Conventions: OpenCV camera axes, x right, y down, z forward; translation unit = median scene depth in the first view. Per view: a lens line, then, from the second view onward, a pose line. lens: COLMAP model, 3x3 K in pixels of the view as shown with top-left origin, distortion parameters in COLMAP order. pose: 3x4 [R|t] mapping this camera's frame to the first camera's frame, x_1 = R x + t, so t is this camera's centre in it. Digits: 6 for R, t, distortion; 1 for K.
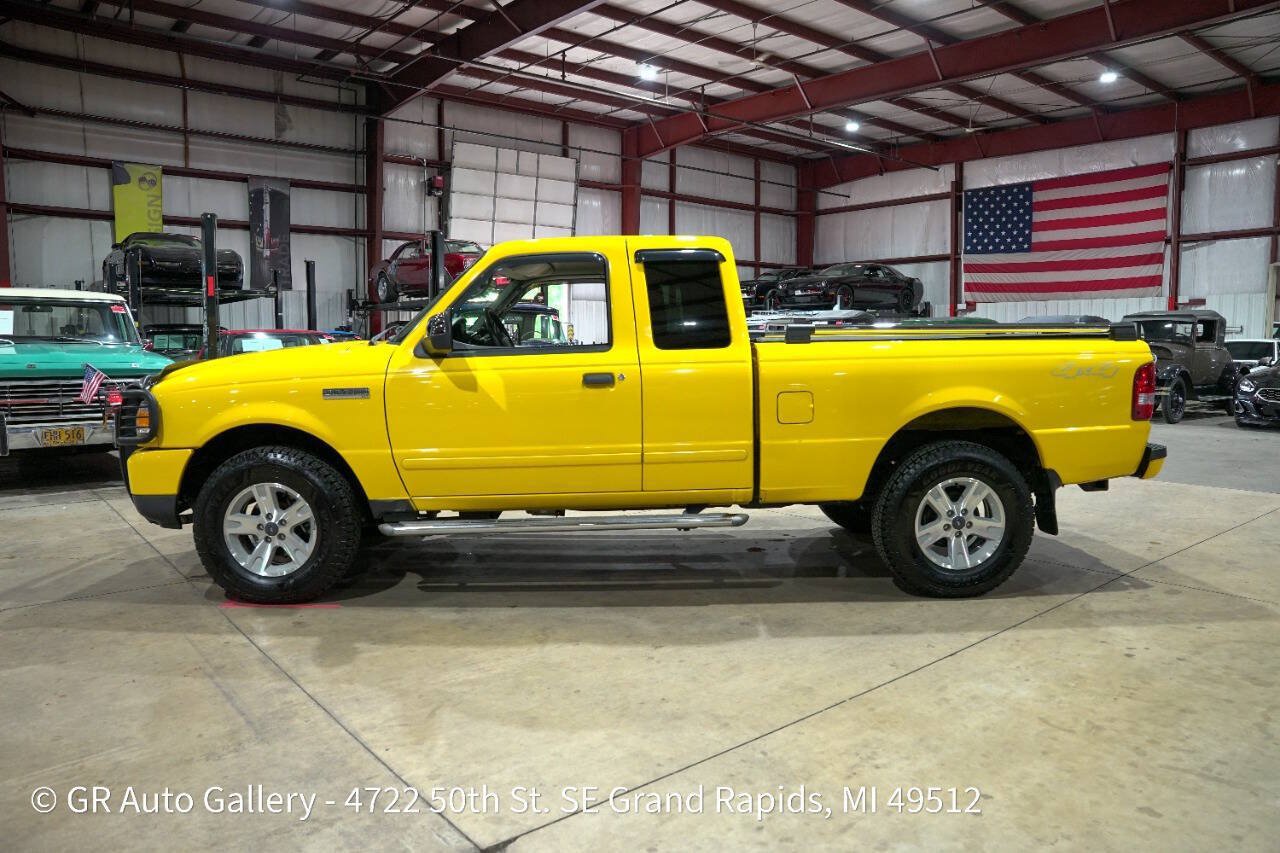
lens RADIAL K [[875.8, 0, 644.9], [0, 875.8, 426.9], [0, 0, 1]] dist [-0.139908, 0.108873]
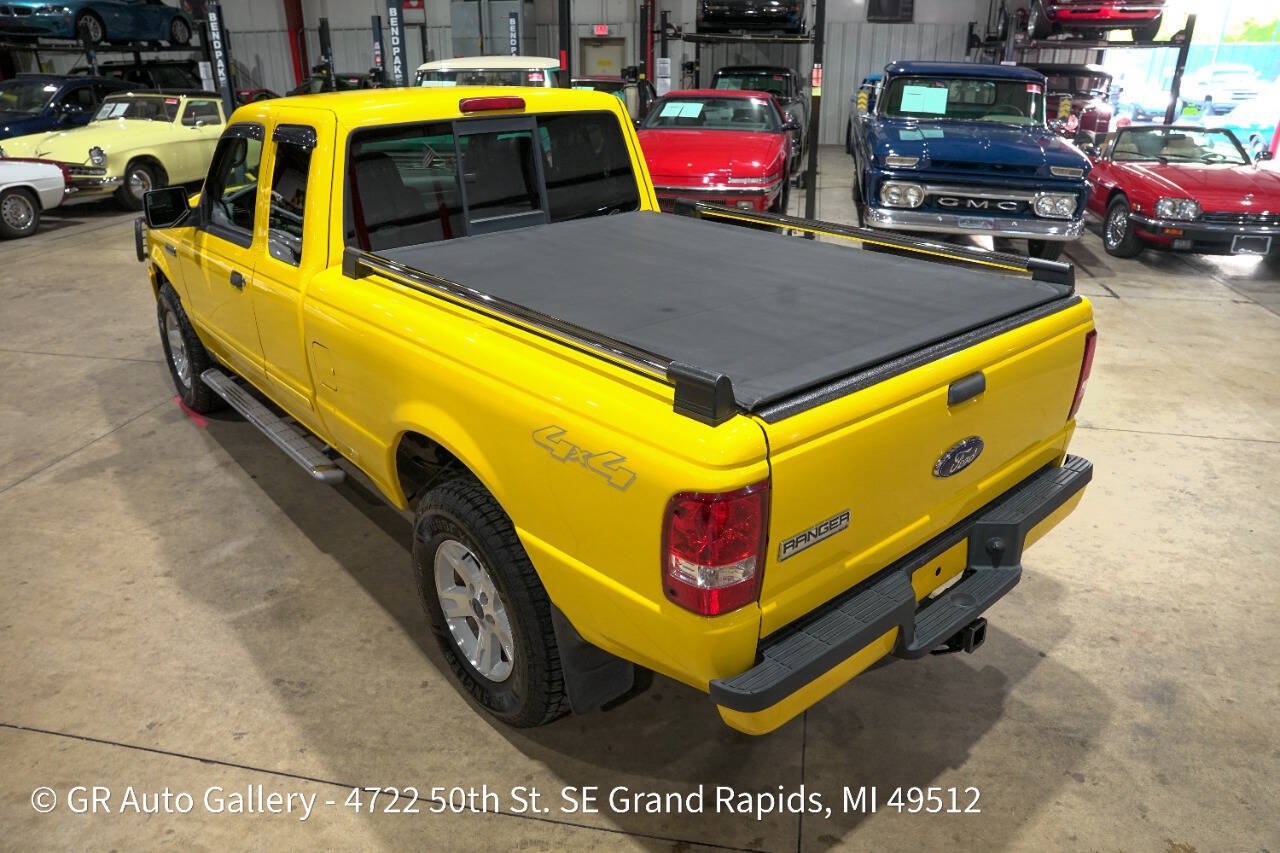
lens RADIAL K [[875.8, 0, 641.3], [0, 875.8, 427.1], [0, 0, 1]] dist [-0.139908, 0.108873]
pose [[0.632367, 0.312263, -0.708945, 0.182942], [-0.072016, 0.934893, 0.347547, -0.051439], [0.771314, -0.168722, 0.613684, 0.158402]]
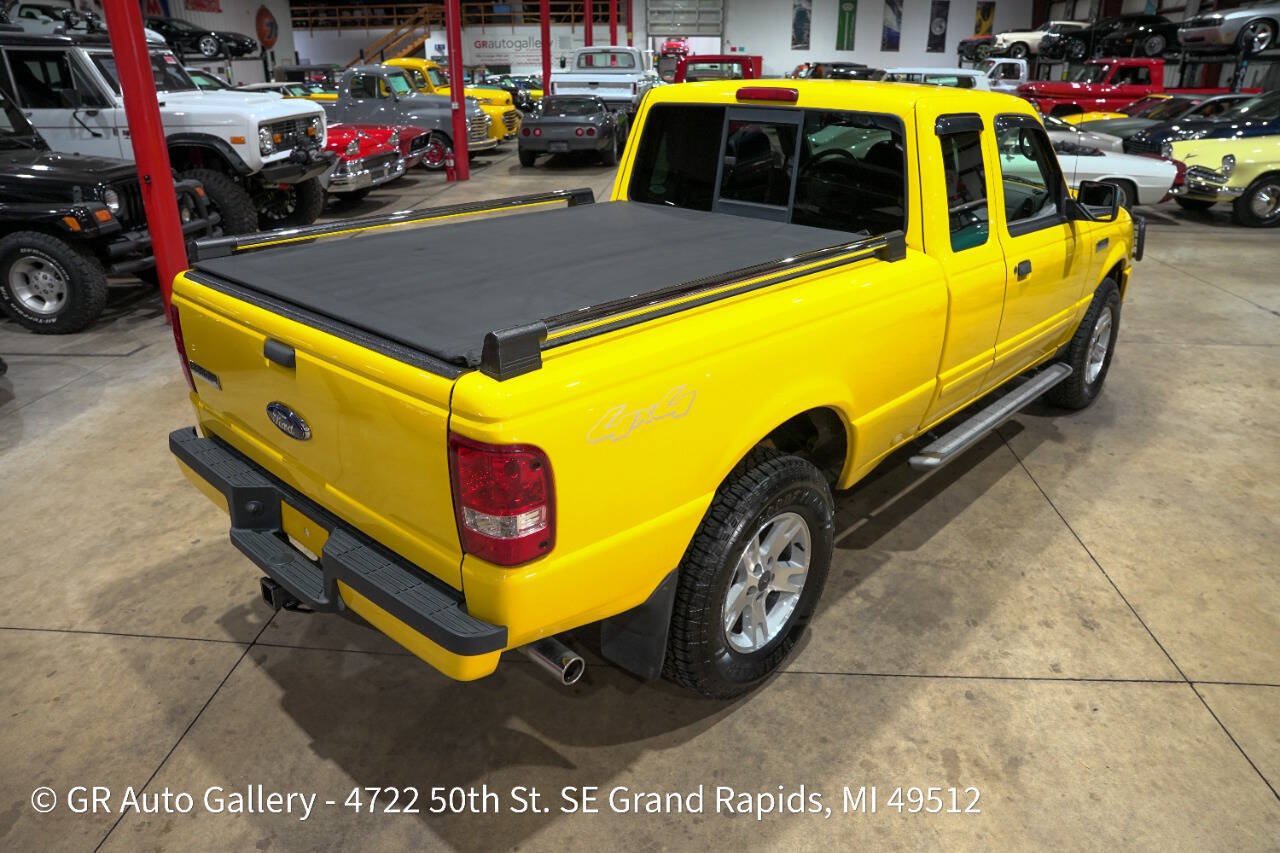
lens RADIAL K [[875.8, 0, 641.7], [0, 875.8, 427.4], [0, 0, 1]] dist [-0.139908, 0.108873]
pose [[-0.689524, 0.284207, -0.666171, 0.175539], [-0.067095, 0.890770, 0.449474, -0.066598], [0.721149, 0.354619, -0.595139, 0.363339]]
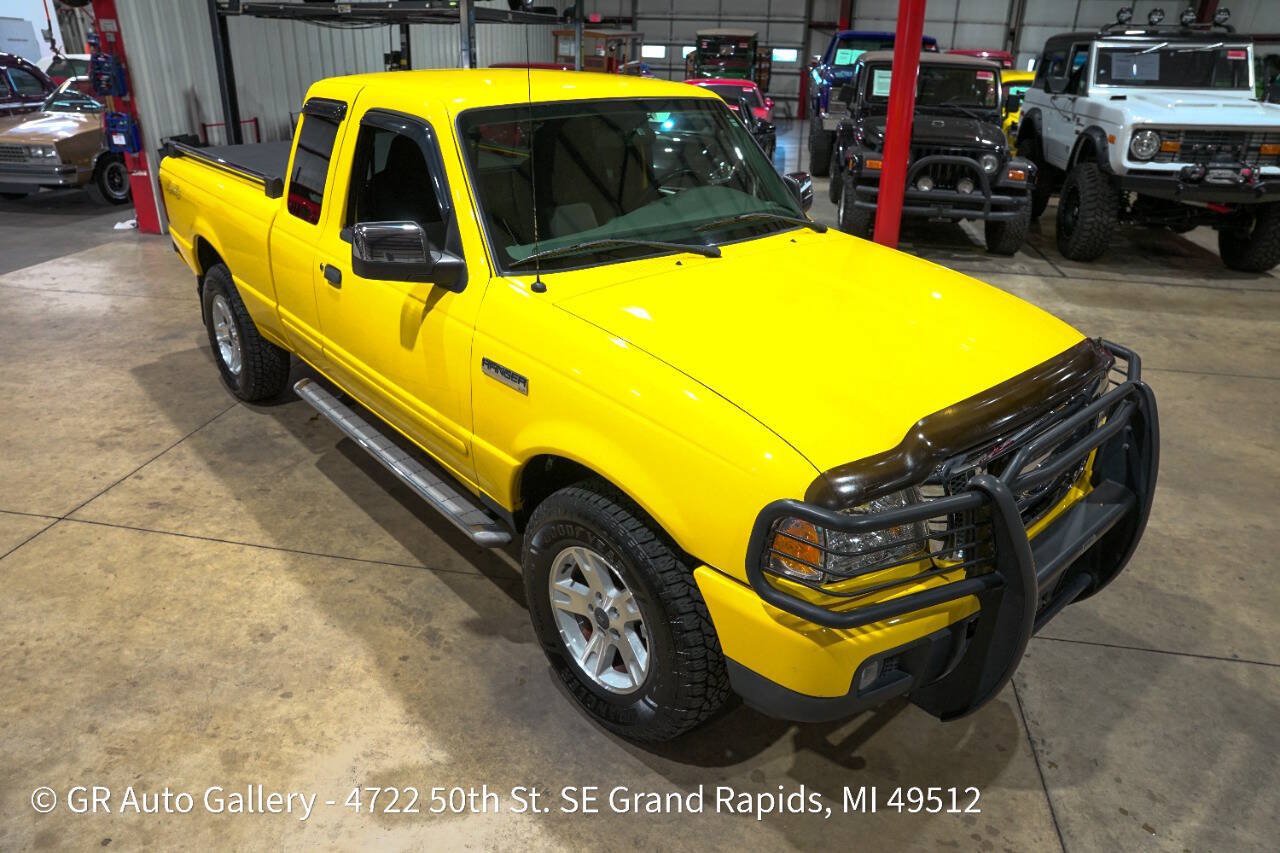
lens RADIAL K [[875.8, 0, 642.7], [0, 875.8, 422.6], [0, 0, 1]] dist [-0.139908, 0.108873]
pose [[-0.648506, -0.321019, 0.690208, -0.179645], [0.053525, 0.885250, 0.462025, -0.069470], [-0.759326, 0.336569, -0.556907, 0.359496]]
